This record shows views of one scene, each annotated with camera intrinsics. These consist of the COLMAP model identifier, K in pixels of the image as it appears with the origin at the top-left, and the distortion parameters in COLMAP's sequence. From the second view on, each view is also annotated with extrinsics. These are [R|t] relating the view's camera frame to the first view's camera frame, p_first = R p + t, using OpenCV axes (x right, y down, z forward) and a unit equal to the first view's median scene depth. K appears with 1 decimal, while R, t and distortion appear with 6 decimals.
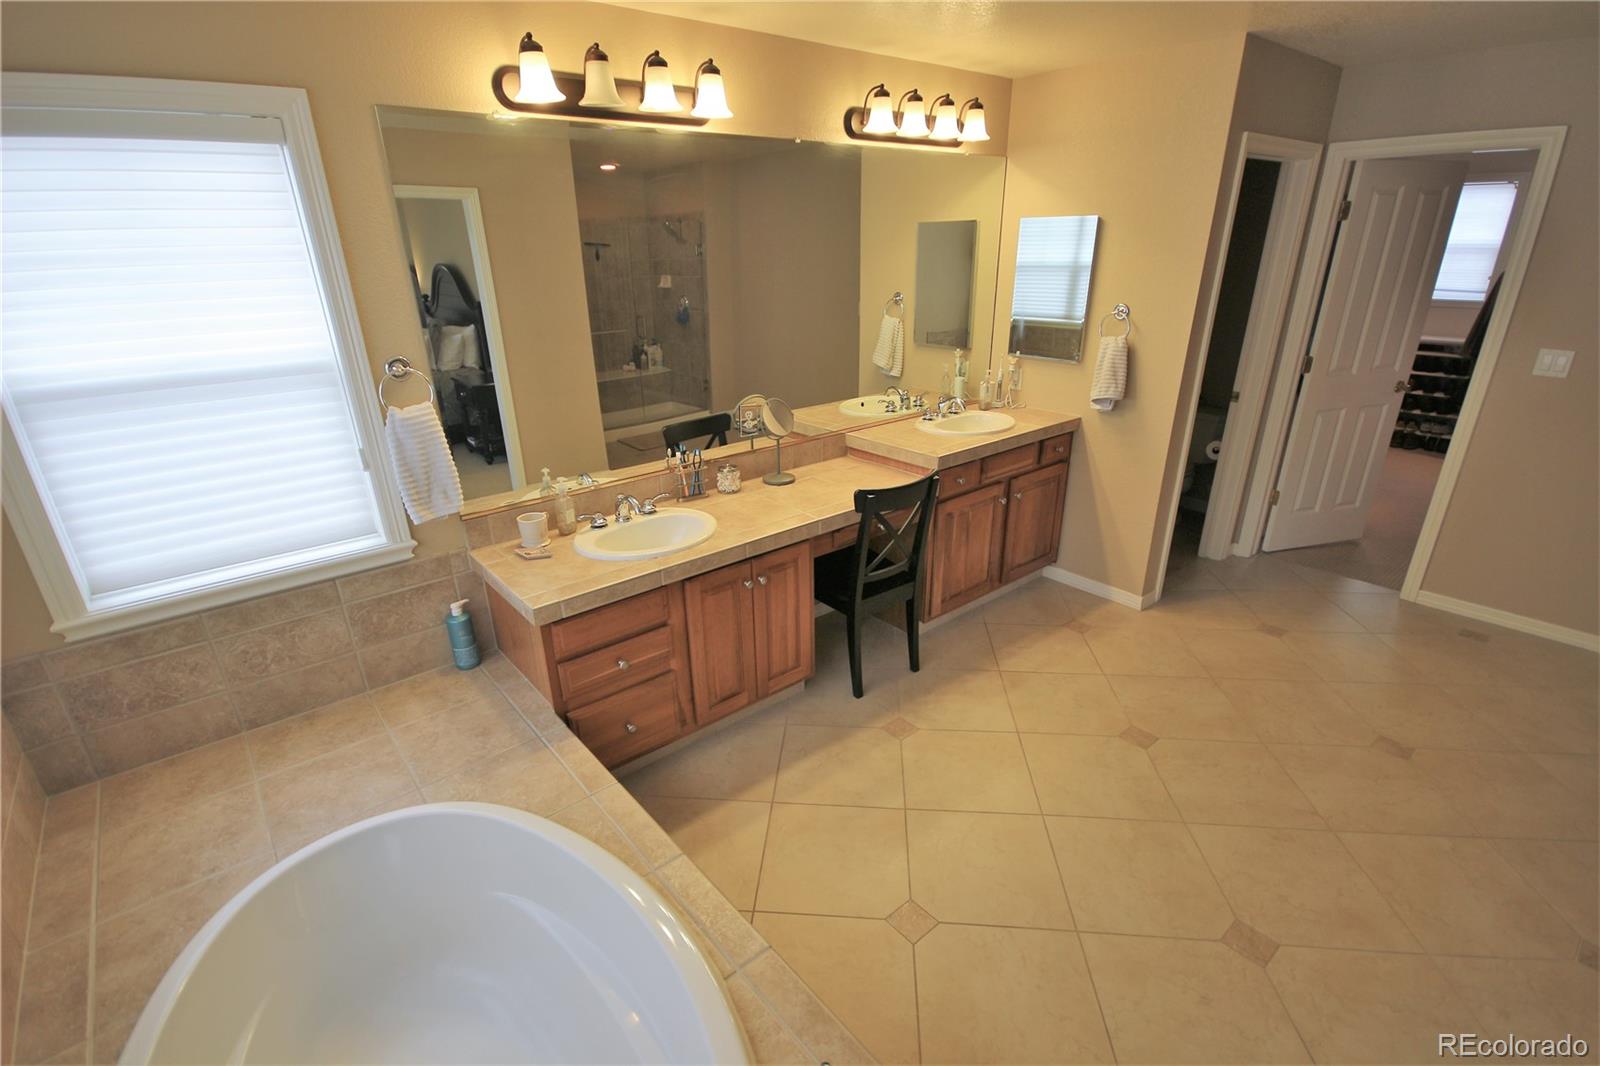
lens RADIAL K [[738.3, 0, 795.9], [0, 738.3, 549.1], [0, 0, 1]] dist [0.008463, 0.000474]
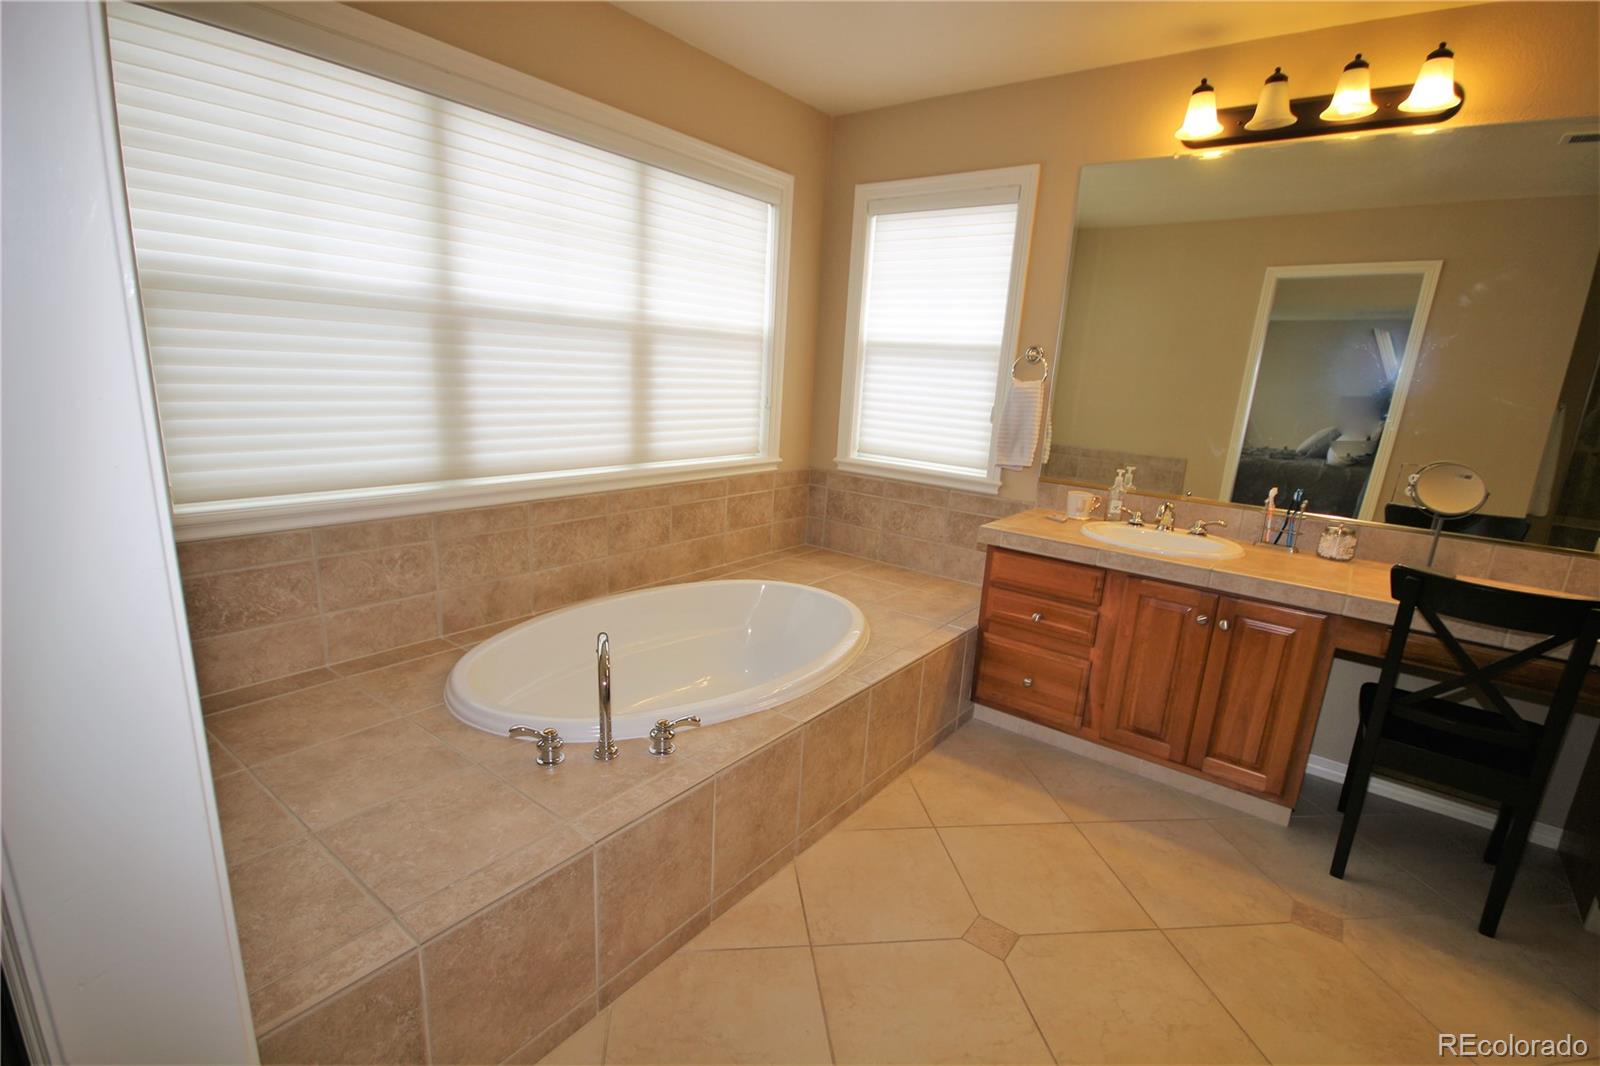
lens RADIAL K [[738.3, 0, 800.9], [0, 738.3, 537.0], [0, 0, 1]] dist [0.008463, 0.000474]
pose [[0.240719, 0.258026, -0.935669, 0.710801], [-0.429968, 0.892613, 0.135535, 0.054643], [0.870162, 0.369682, 0.325812, 0.308757]]
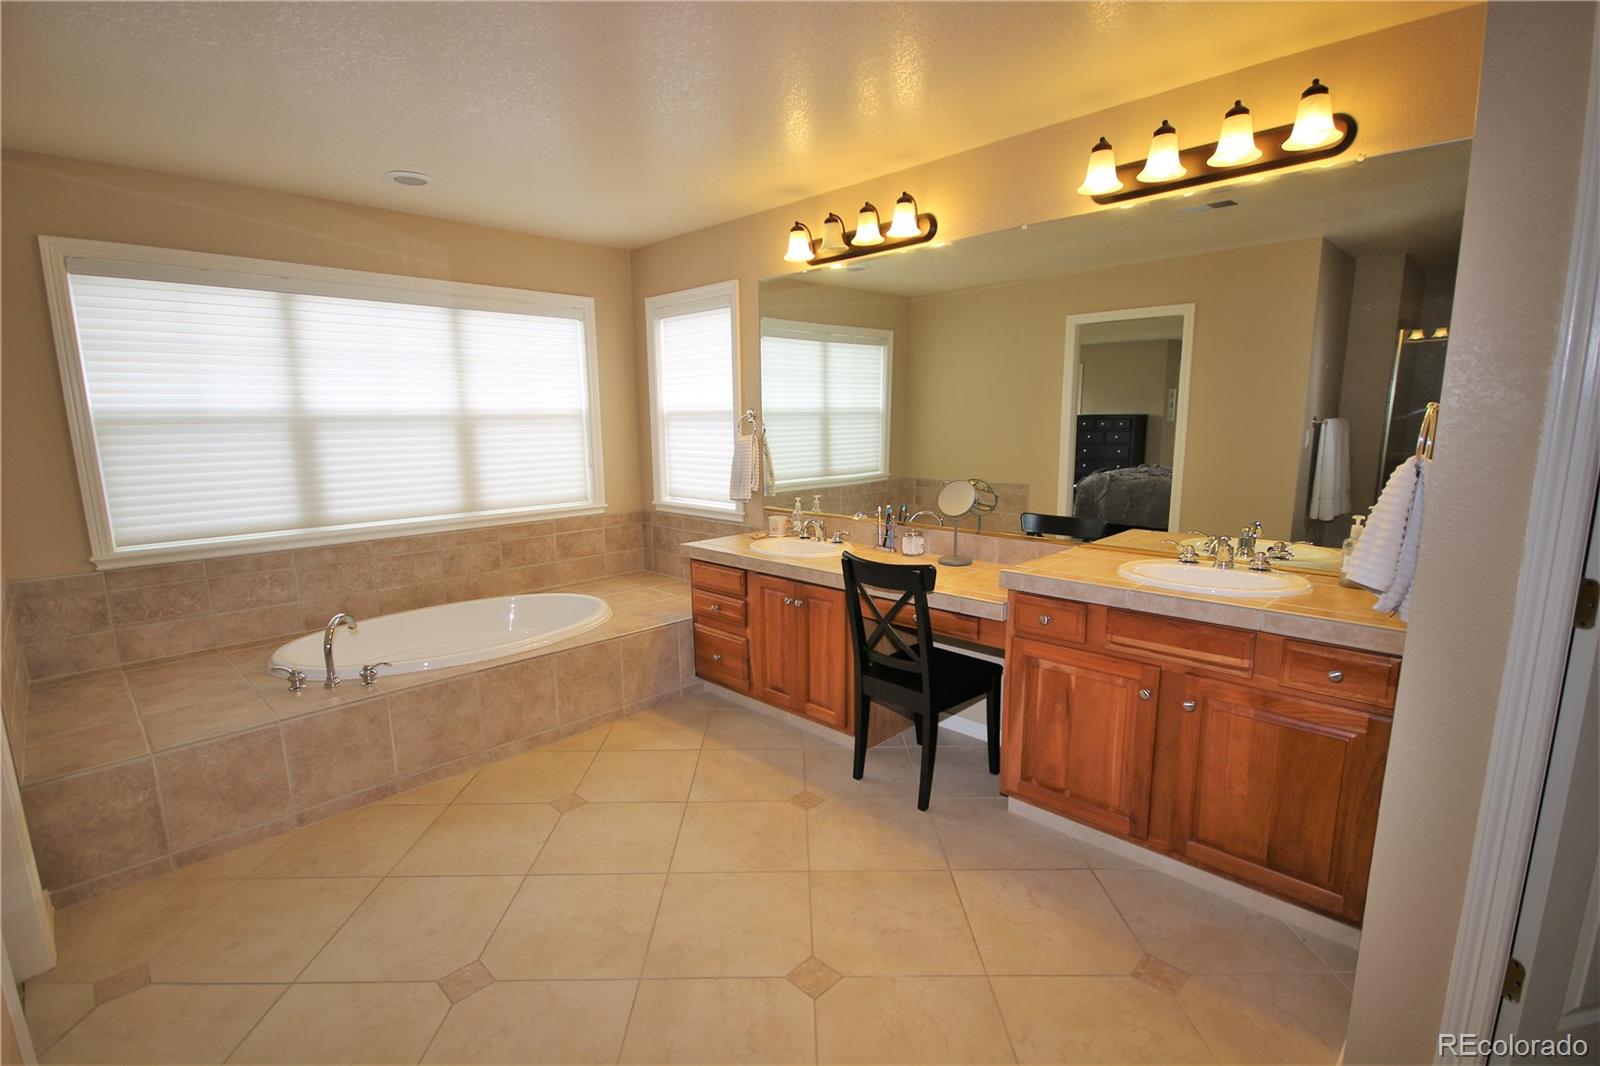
lens RADIAL K [[738.3, 0, 791.0], [0, 738.3, 537.5], [0, 0, 1]] dist [0.008463, 0.000474]
pose [[0.114018, 0.185816, -0.975947, 1.275885], [-0.371861, 0.918925, 0.131515, -0.240647], [0.921260, 0.347922, 0.173872, 0.873674]]
